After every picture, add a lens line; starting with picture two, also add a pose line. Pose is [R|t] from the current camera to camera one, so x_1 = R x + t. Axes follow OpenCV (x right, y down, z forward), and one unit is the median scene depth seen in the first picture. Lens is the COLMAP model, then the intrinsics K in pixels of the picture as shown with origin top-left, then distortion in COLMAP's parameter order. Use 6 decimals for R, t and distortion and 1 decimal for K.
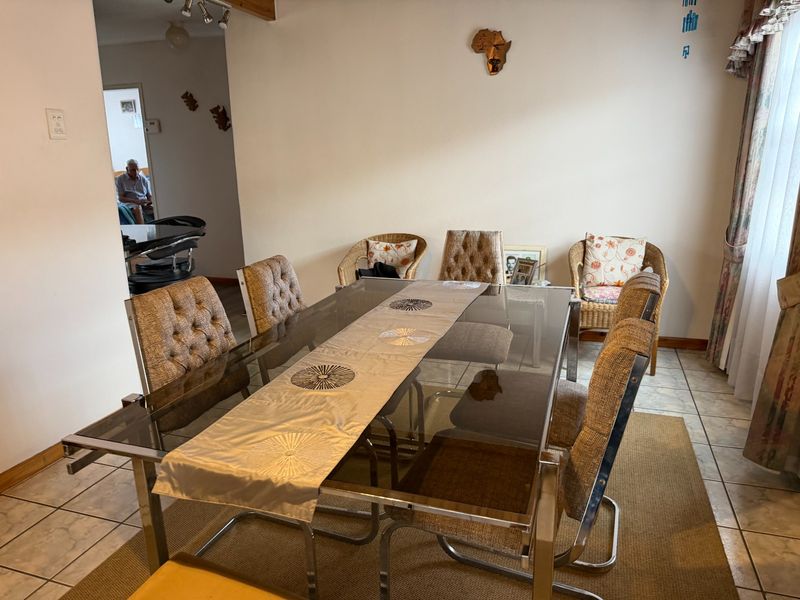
lens RADIAL K [[562.0, 0, 401.7], [0, 562.0, 303.0], [0, 0, 1]] dist [-0.012696, -0.002211]
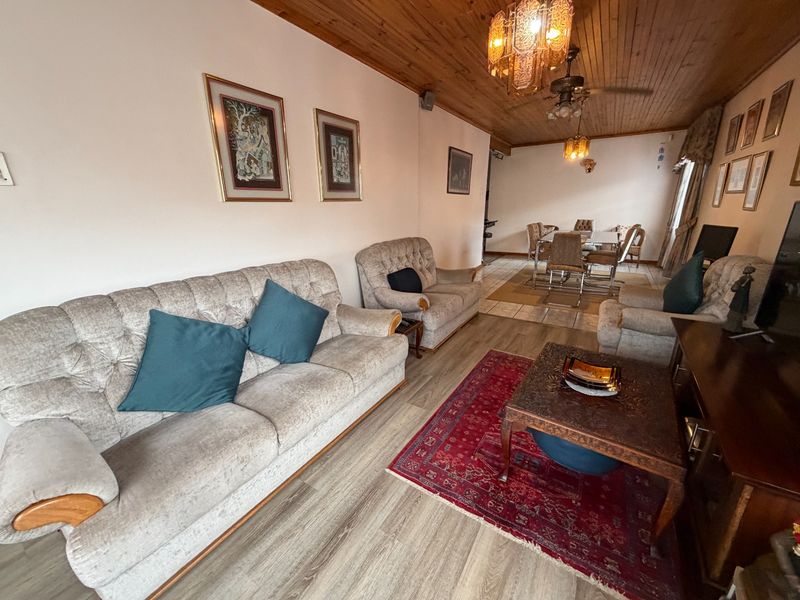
lens RADIAL K [[319.0, 0, 400.8], [0, 319.0, 297.7], [0, 0, 1]] dist [-0.000073, 0.000406]
pose [[0.973727, 0.071368, -0.216244, -0.530335], [-0.063976, 0.997109, 0.041000, 0.351772], [0.218545, -0.026089, 0.975478, -1.237856]]
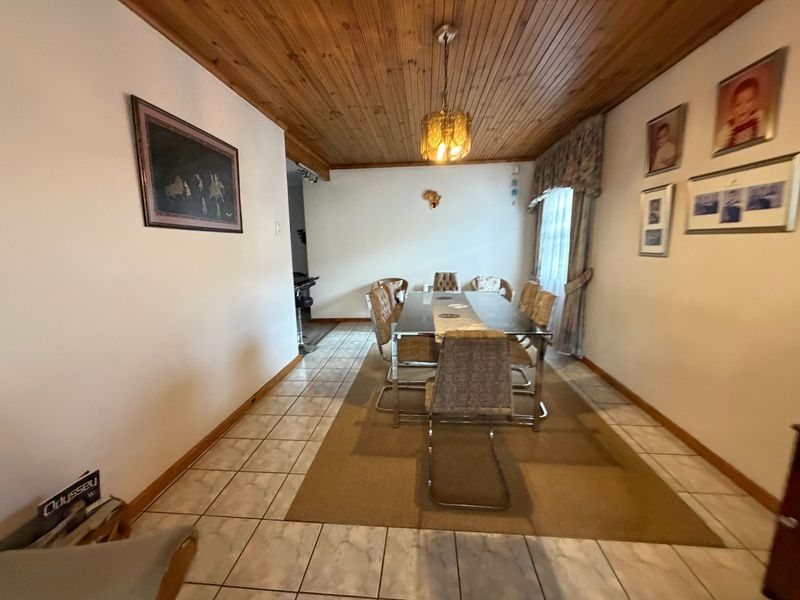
lens RADIAL K [[319.0, 0, 399.6], [0, 319.0, 298.4], [0, 0, 1]] dist [-0.000073, 0.000406]
pose [[0.968741, -0.037019, 0.245297, -0.394054], [0.059788, 0.994497, -0.086033, 0.085977], [-0.240763, 0.098009, 0.965623, -0.265181]]
